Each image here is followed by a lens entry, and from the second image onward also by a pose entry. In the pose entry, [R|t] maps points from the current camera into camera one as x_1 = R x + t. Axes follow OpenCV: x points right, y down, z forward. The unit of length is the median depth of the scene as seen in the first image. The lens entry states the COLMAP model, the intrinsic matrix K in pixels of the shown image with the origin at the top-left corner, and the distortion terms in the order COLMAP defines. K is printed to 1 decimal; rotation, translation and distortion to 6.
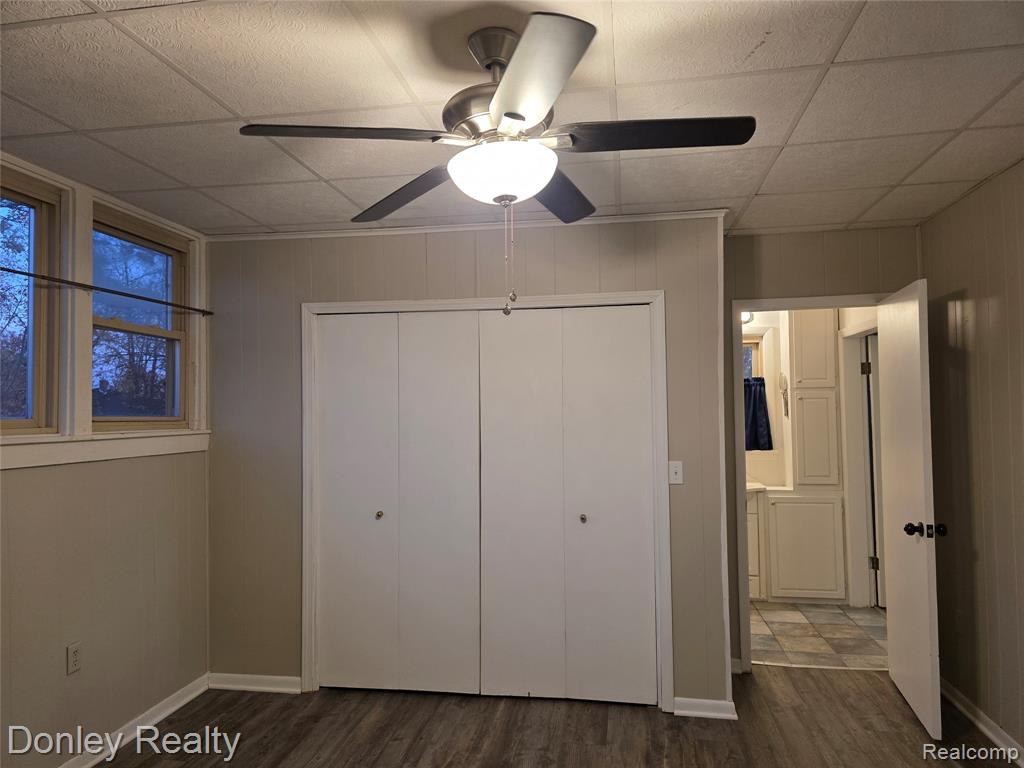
lens RADIAL K [[693.2, 0, 518.6], [0, 693.2, 386.2], [0, 0, 1]] dist [0.052704, -0.045835]
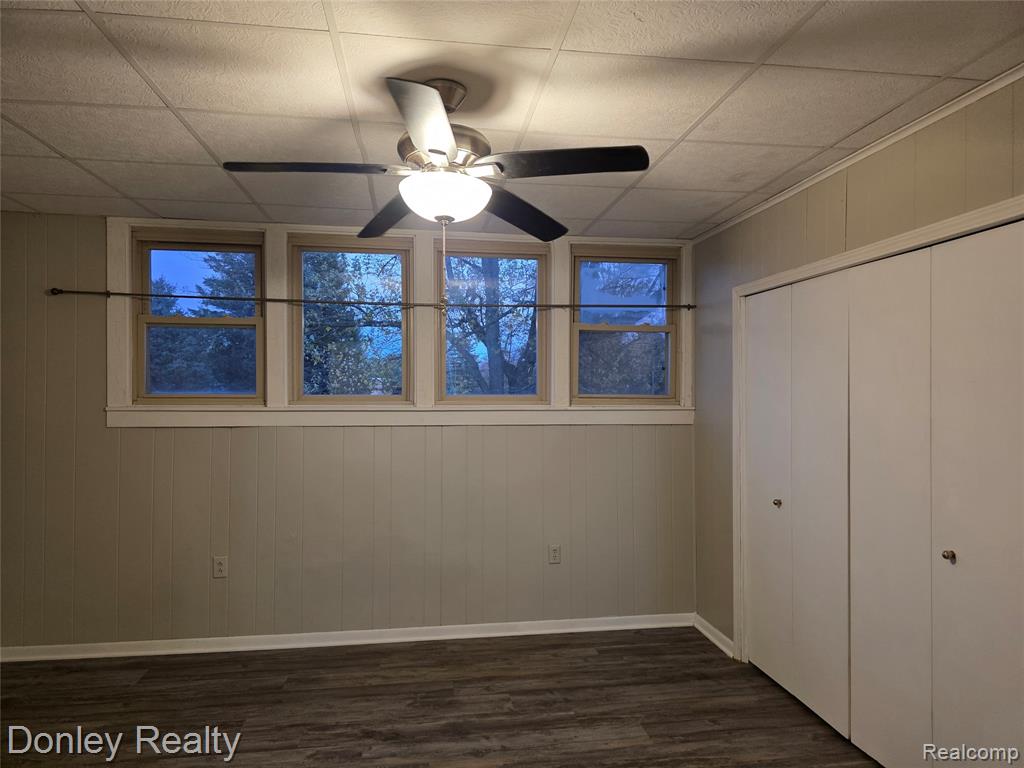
lens RADIAL K [[693.2, 0, 518.6], [0, 693.2, 384.3], [0, 0, 1]] dist [0.052704, -0.045835]
pose [[0.300188, 0.001797, -0.953878, 0.609760], [0.030687, 0.999462, 0.011540, 0.002459], [0.953386, -0.032736, 0.299971, 0.394702]]
